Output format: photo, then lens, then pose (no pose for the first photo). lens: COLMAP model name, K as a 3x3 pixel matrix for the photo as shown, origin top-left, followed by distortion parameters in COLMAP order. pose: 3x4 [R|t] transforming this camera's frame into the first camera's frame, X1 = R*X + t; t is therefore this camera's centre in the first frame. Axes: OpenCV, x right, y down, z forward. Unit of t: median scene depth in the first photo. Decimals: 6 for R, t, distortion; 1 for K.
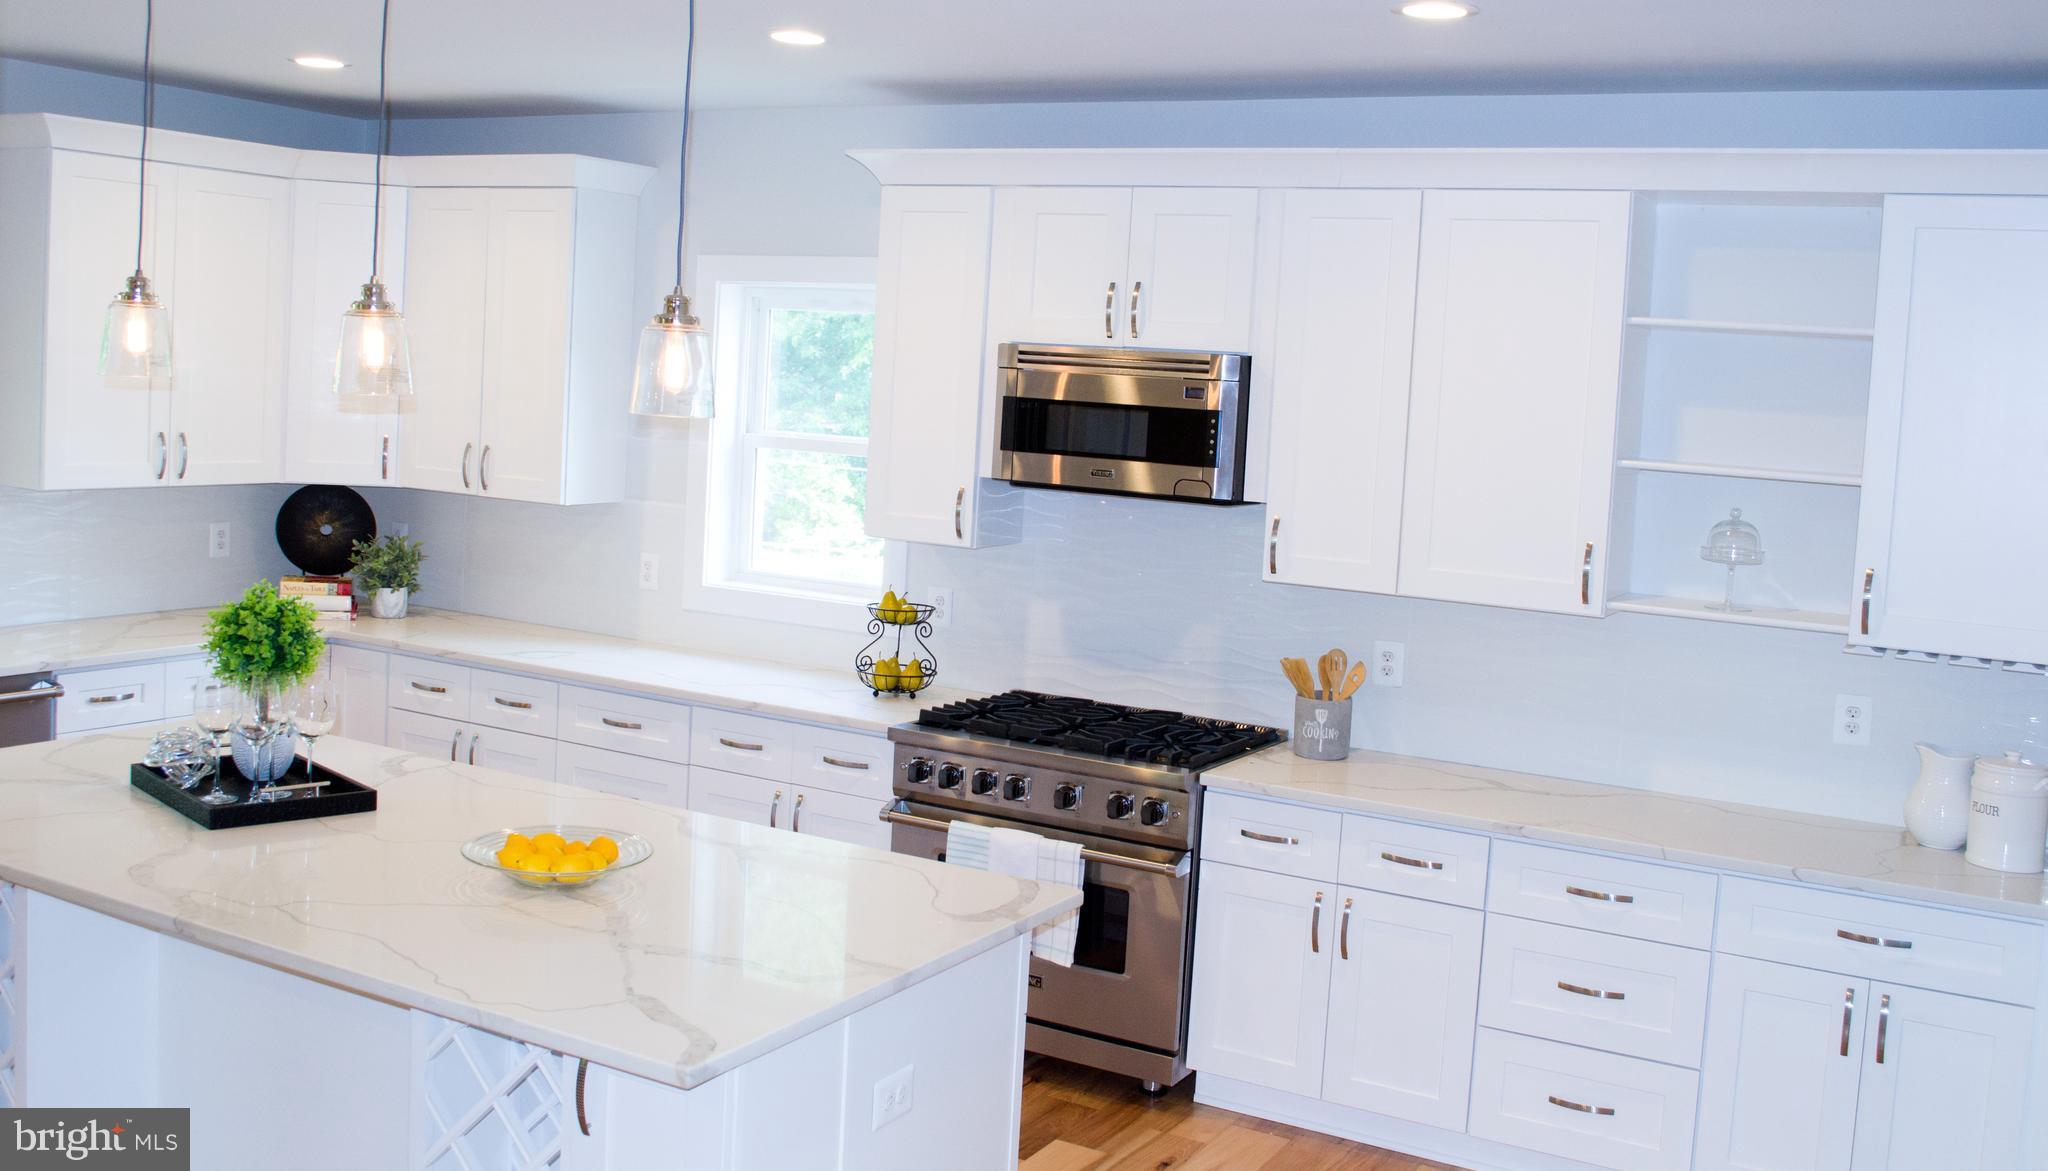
lens RADIAL K [[1895.1, 0, 1023.3], [0, 1895.1, 510.5], [0, 0, 1]] dist [-0.059446, 0.000000]
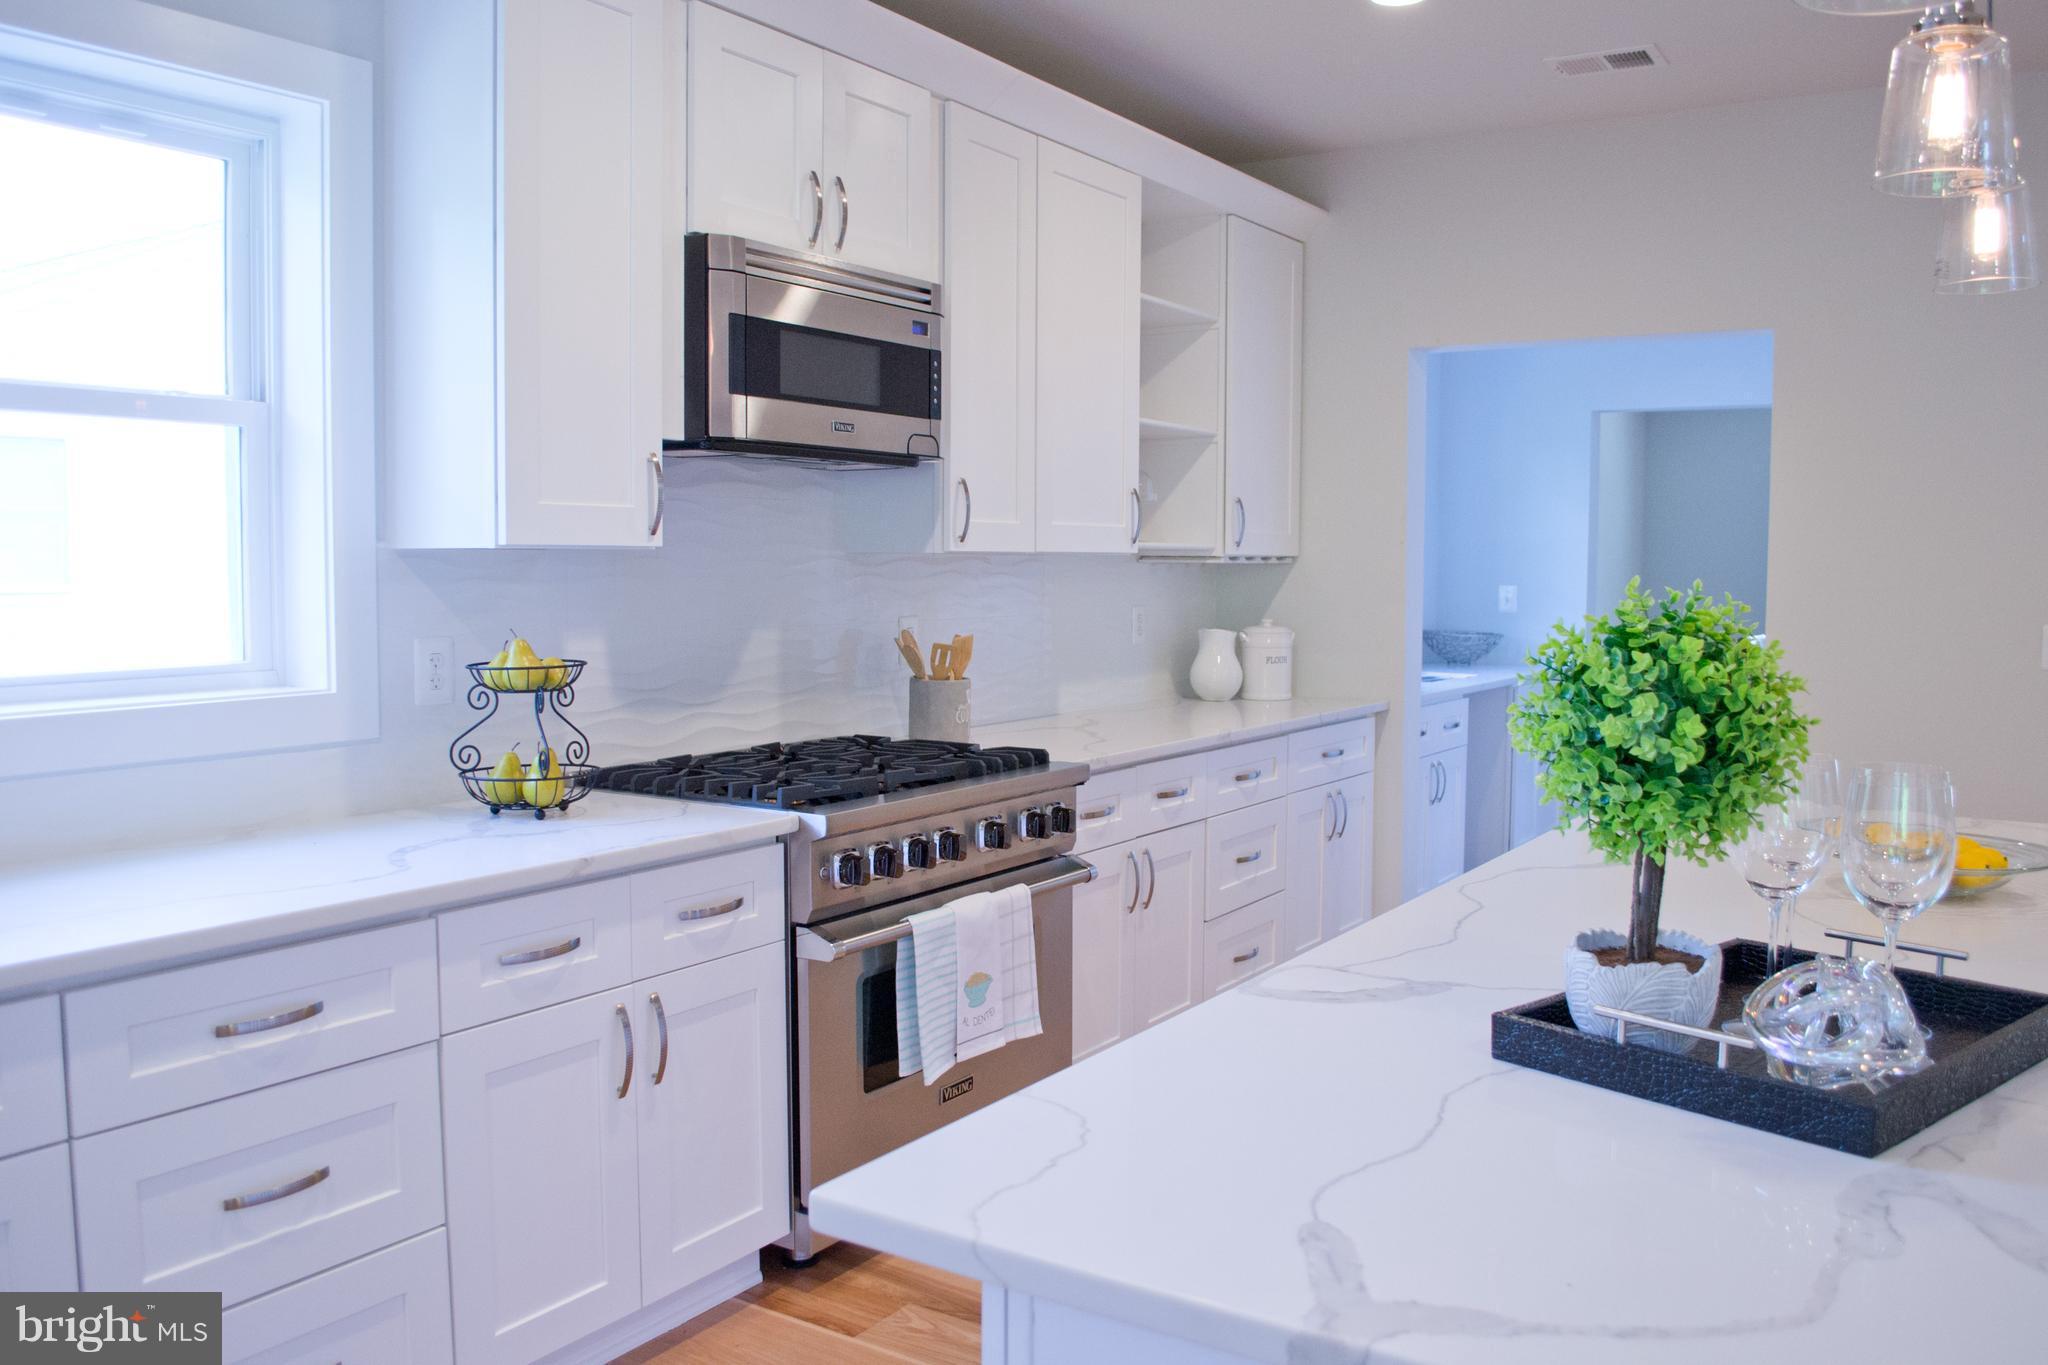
lens RADIAL K [[1622.9, 0, 1024.1], [0, 1622.9, 679.6], [0, 0, 1]] dist [-0.053399, -0.002461]
pose [[0.081887, -0.127092, 0.988505, -0.615113], [0.077219, 0.989664, 0.120844, 0.007285], [-0.993646, 0.066436, 0.090854, 0.894981]]
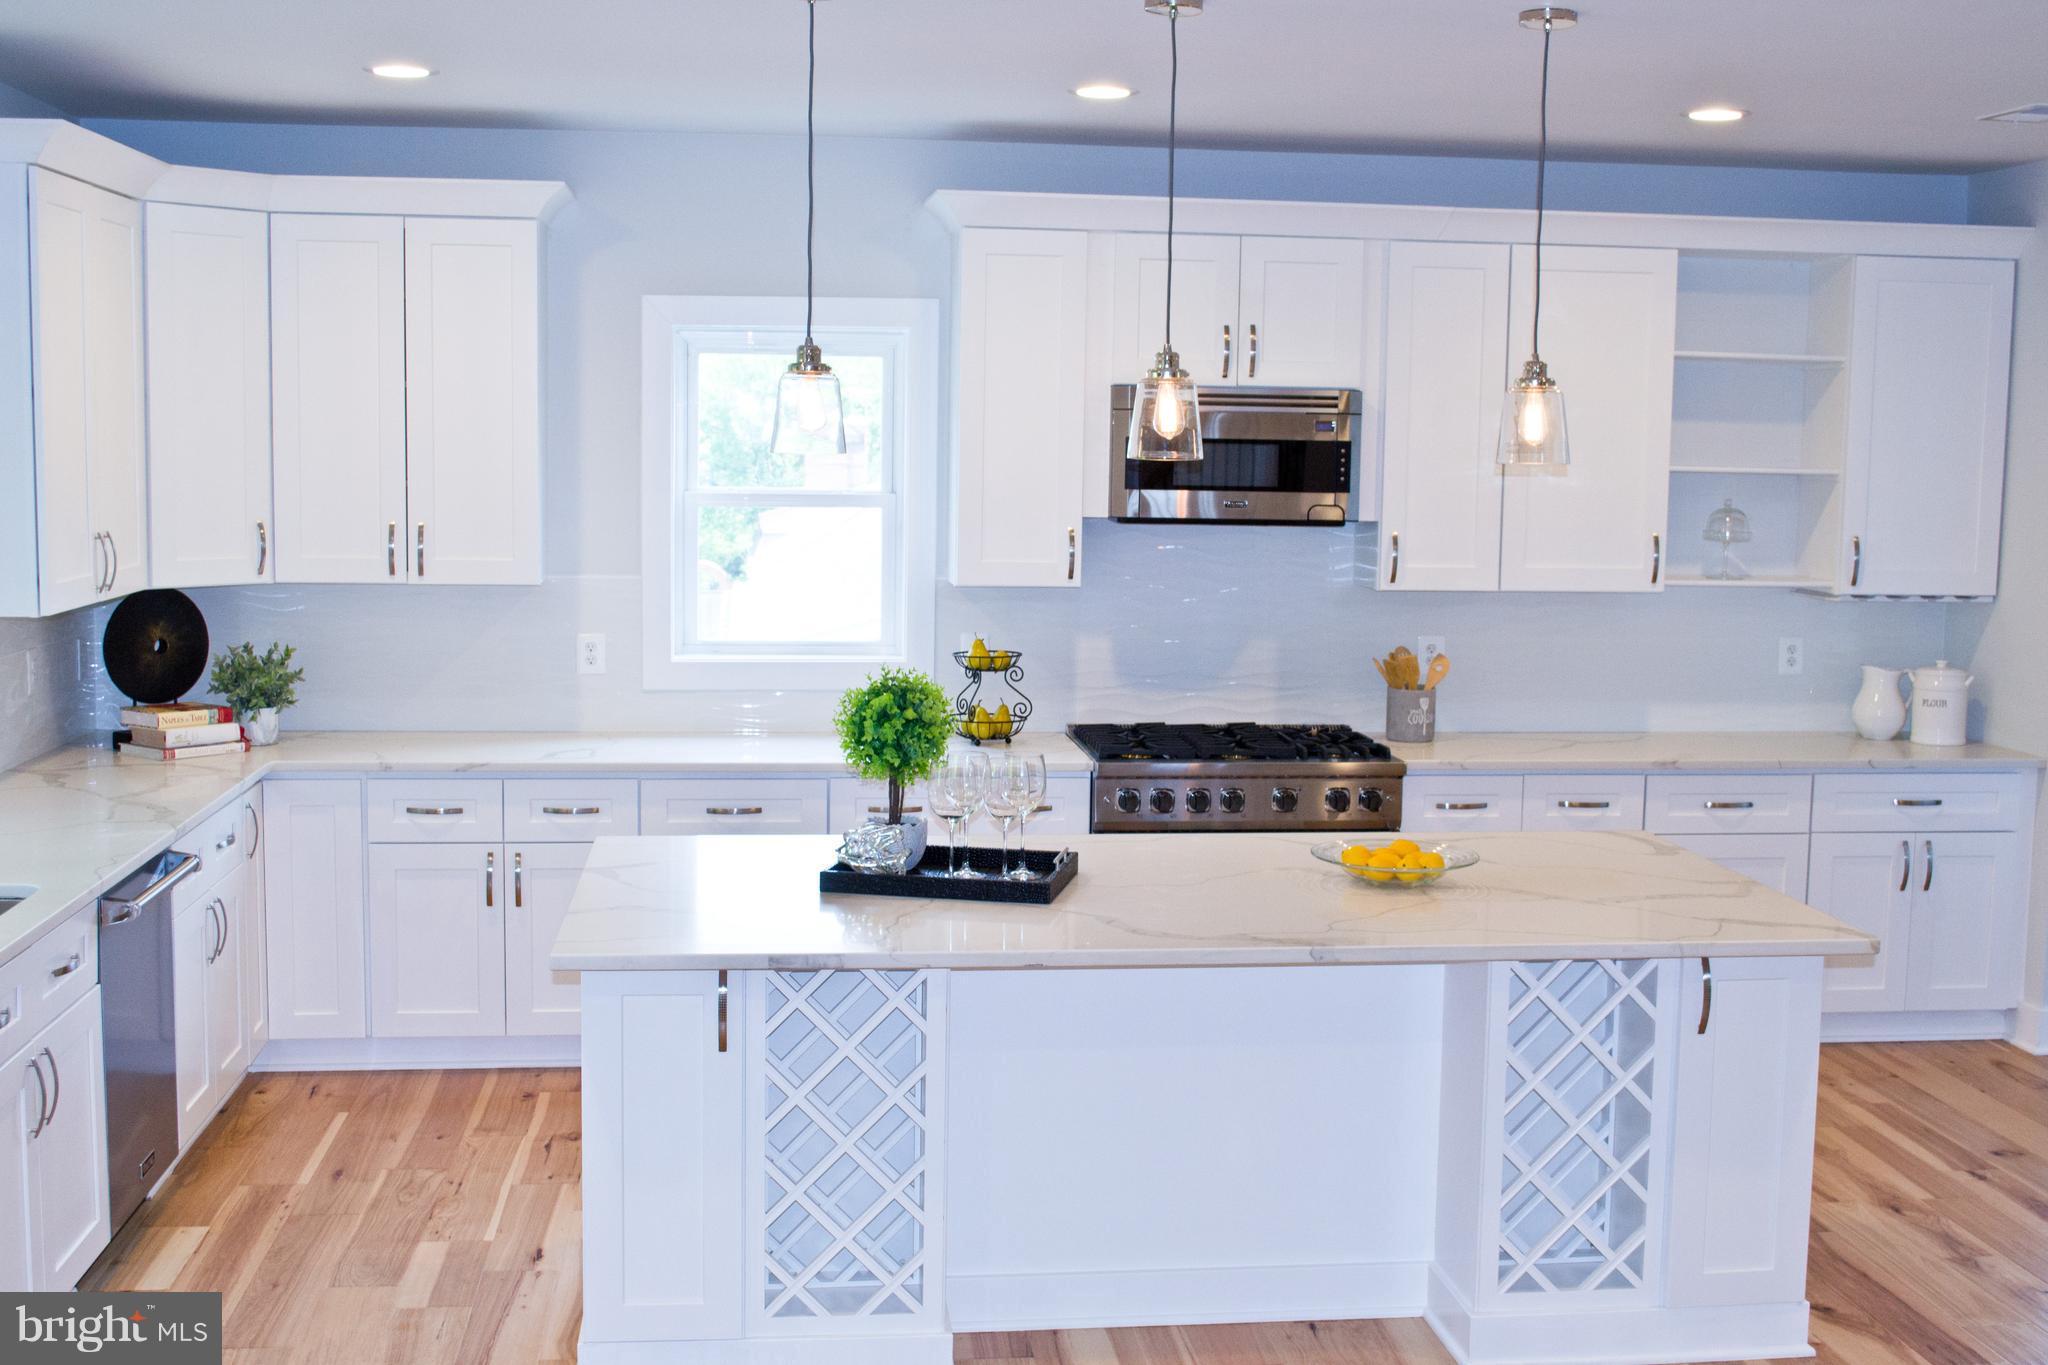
lens RADIAL K [[2317.6, 0, 1020.2], [0, 2317.6, 673.2], [0, 0, 1]] dist [-0.032954, 0.000000]
pose [[0.814417, -0.104560, 0.570782, -0.834805], [0.072154, 0.994246, 0.079181, -0.038438], [-0.575776, -0.023302, 0.817275, -0.005139]]
